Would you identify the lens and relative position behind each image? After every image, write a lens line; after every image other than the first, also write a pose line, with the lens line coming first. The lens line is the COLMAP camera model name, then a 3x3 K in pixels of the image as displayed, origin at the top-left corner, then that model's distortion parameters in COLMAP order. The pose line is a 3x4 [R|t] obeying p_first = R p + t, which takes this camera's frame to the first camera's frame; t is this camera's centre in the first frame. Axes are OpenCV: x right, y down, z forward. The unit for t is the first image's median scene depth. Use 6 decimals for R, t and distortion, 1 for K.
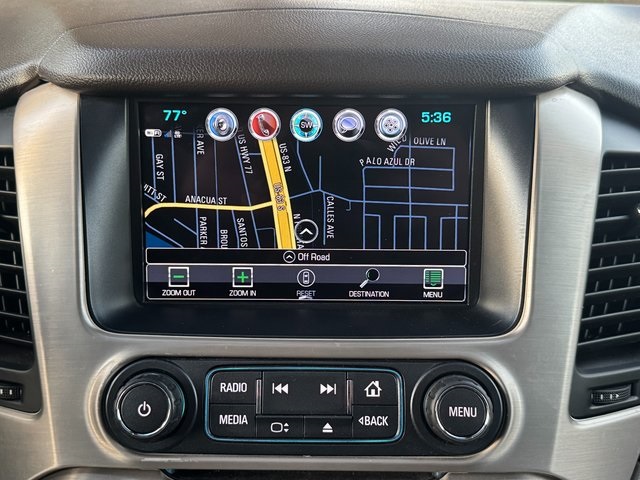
lens RADIAL K [[672.6, 0, 320.0], [0, 672.6, 240.0], [0, 0, 1]] dist [0.178643, -0.465930]
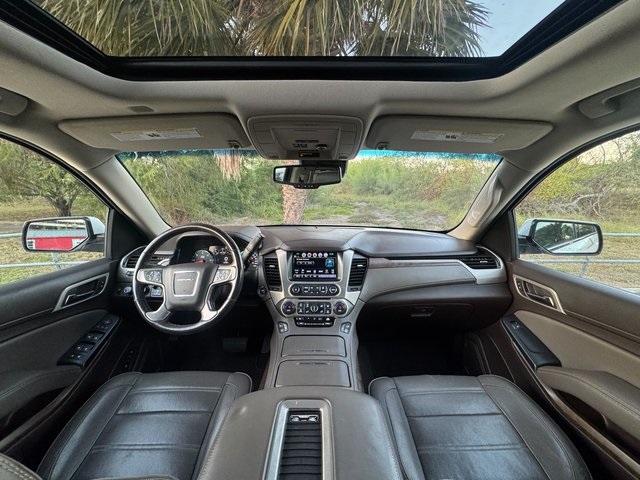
lens RADIAL K [[256.2, 0, 320.0], [0, 256.2, 240.0], [0, 0, 1]] dist [-0.001322, -0.000118]
pose [[0.999988, -0.004419, 0.002181, 0.037192], [0.004693, 0.988911, -0.148436, 0.105386], [-0.001501, 0.148445, 0.988920, -2.143219]]
